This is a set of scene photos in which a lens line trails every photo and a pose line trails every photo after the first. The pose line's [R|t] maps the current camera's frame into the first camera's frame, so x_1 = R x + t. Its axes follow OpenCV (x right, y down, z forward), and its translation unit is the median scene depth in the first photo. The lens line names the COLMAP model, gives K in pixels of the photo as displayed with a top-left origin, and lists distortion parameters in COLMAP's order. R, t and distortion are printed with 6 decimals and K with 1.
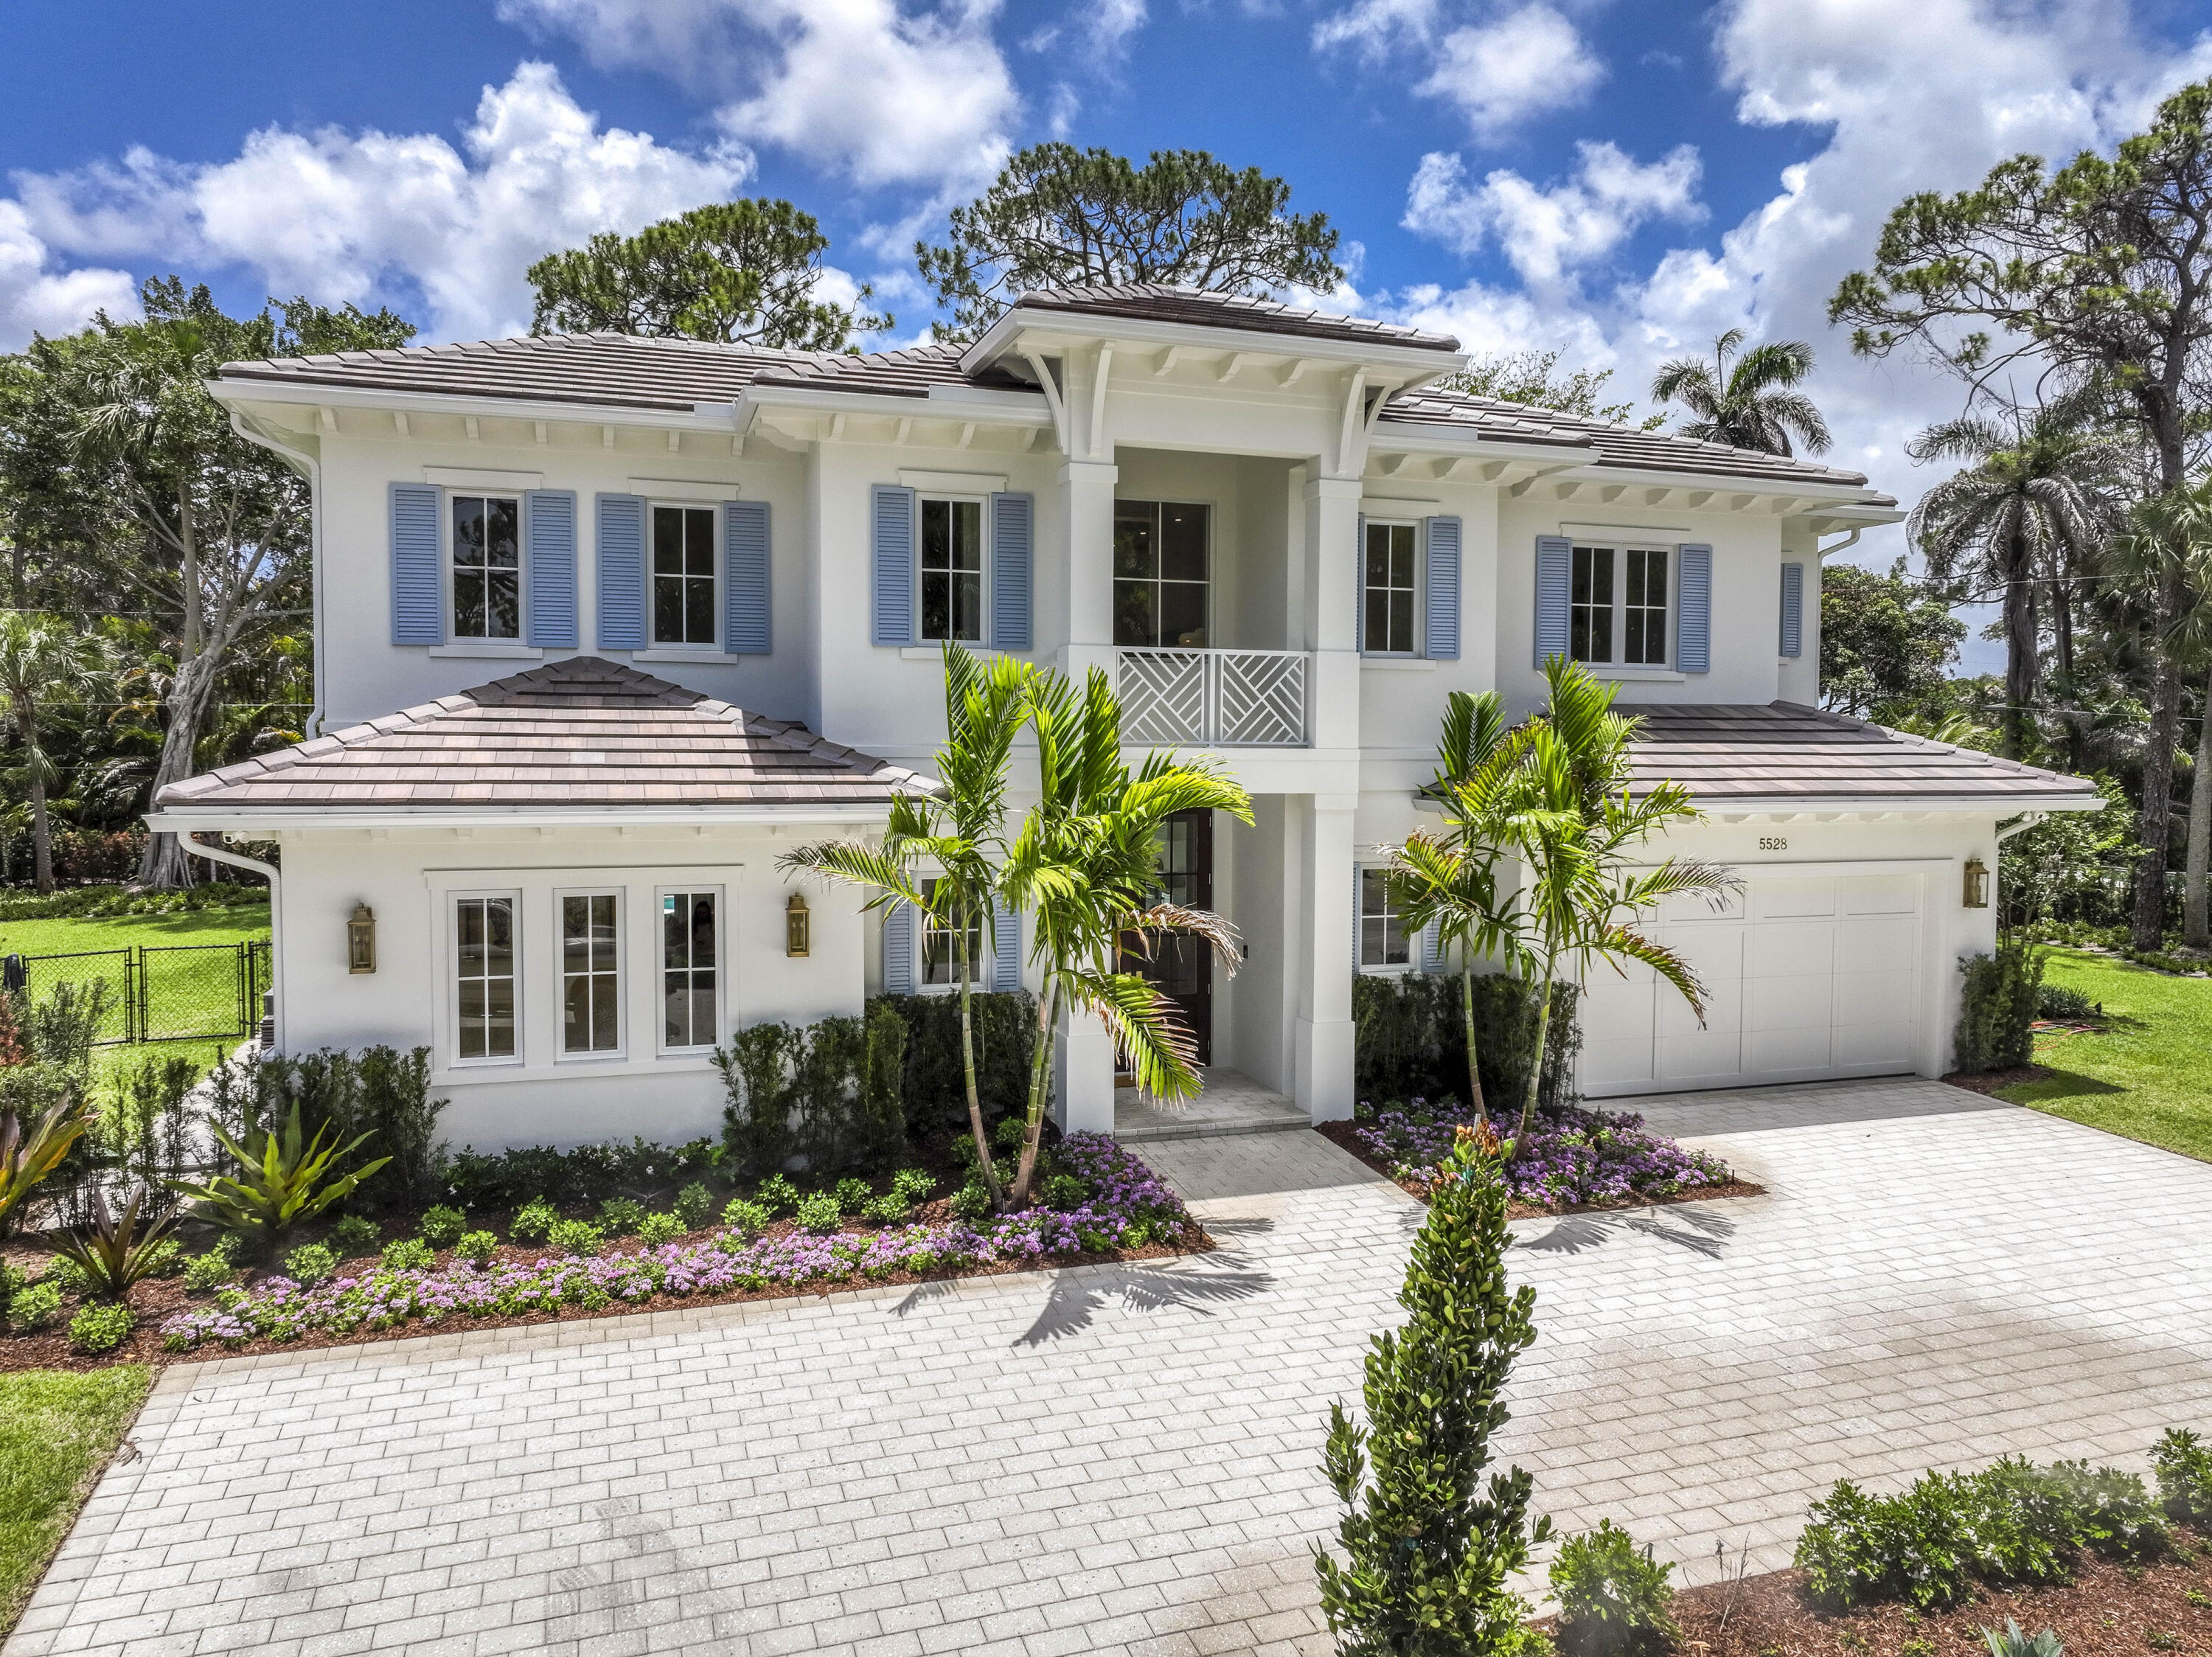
lens RADIAL K [[1554.2, 0, 1106.0], [0, 1554.2, 828.5], [0, 0, 1]] dist [0.008791, 0.001860]
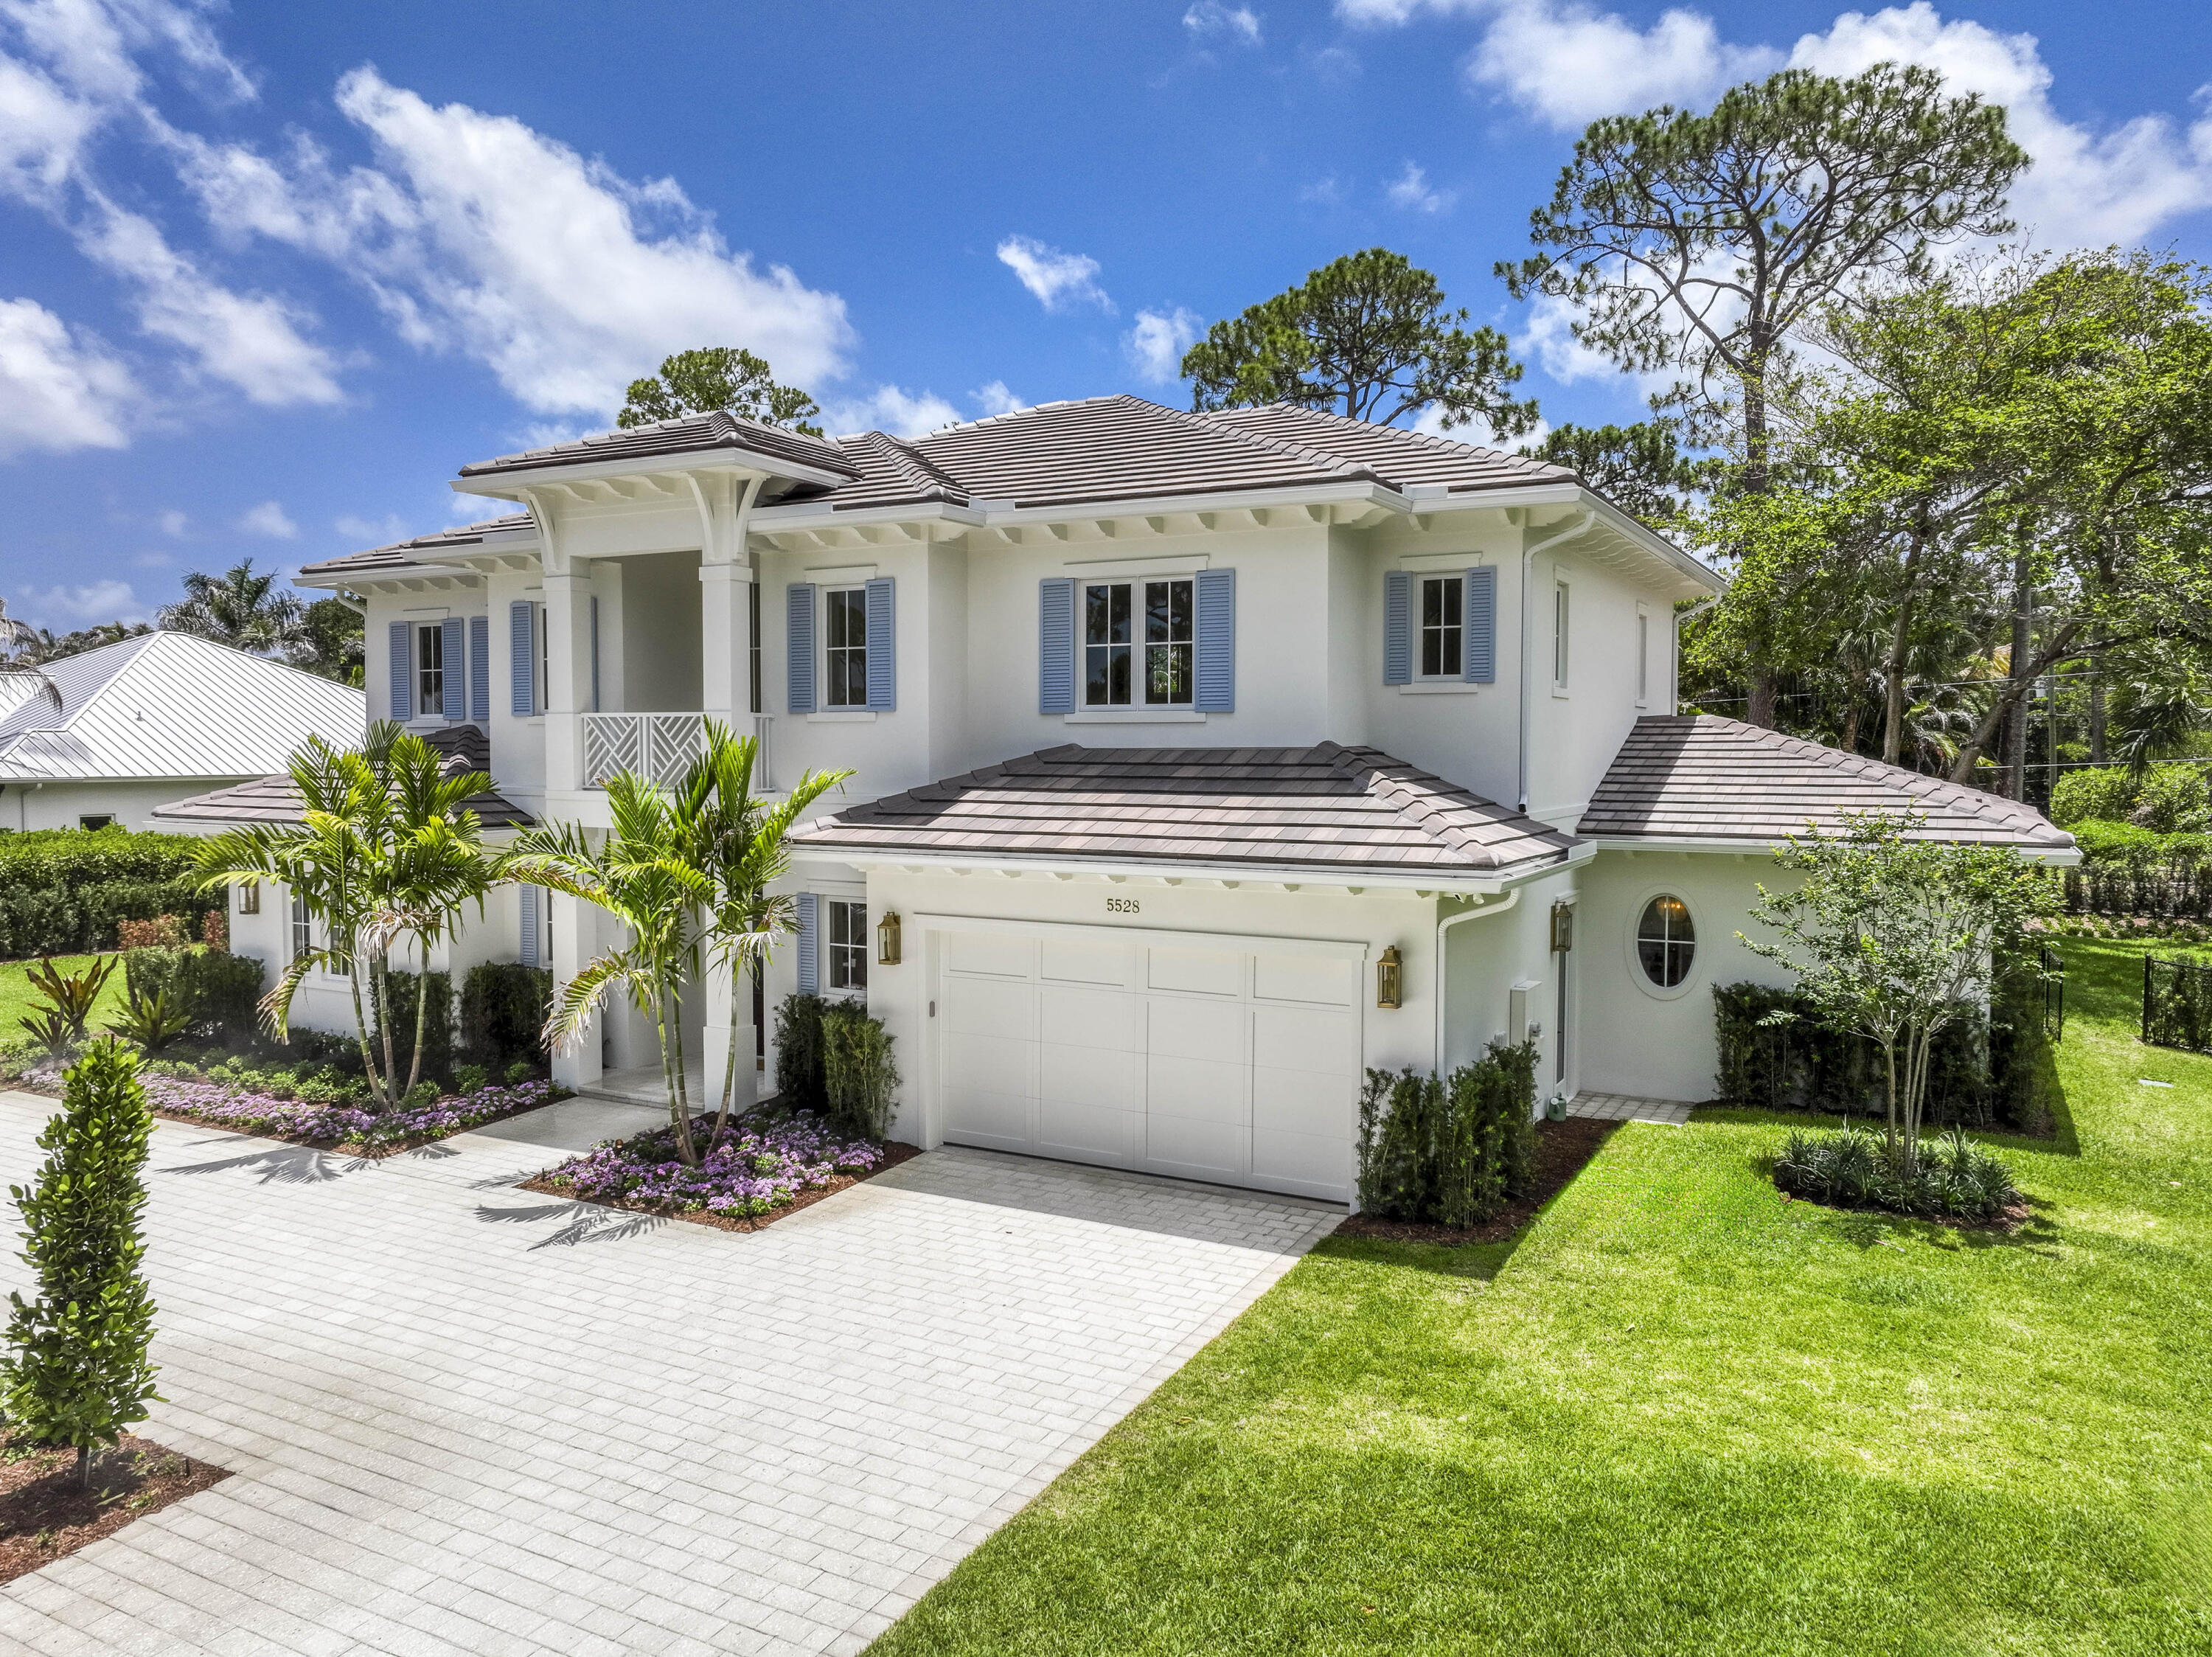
lens RADIAL K [[1532.9, 0, 1106.0], [0, 1532.9, 828.5], [0, 0, 1]] dist [-0.000573, 0.002845]
pose [[0.669370, 0.026925, -0.742441, 1.101688], [-0.044559, 0.998999, -0.003944, -0.031216], [0.741592, 0.035722, 0.669900, 0.412341]]
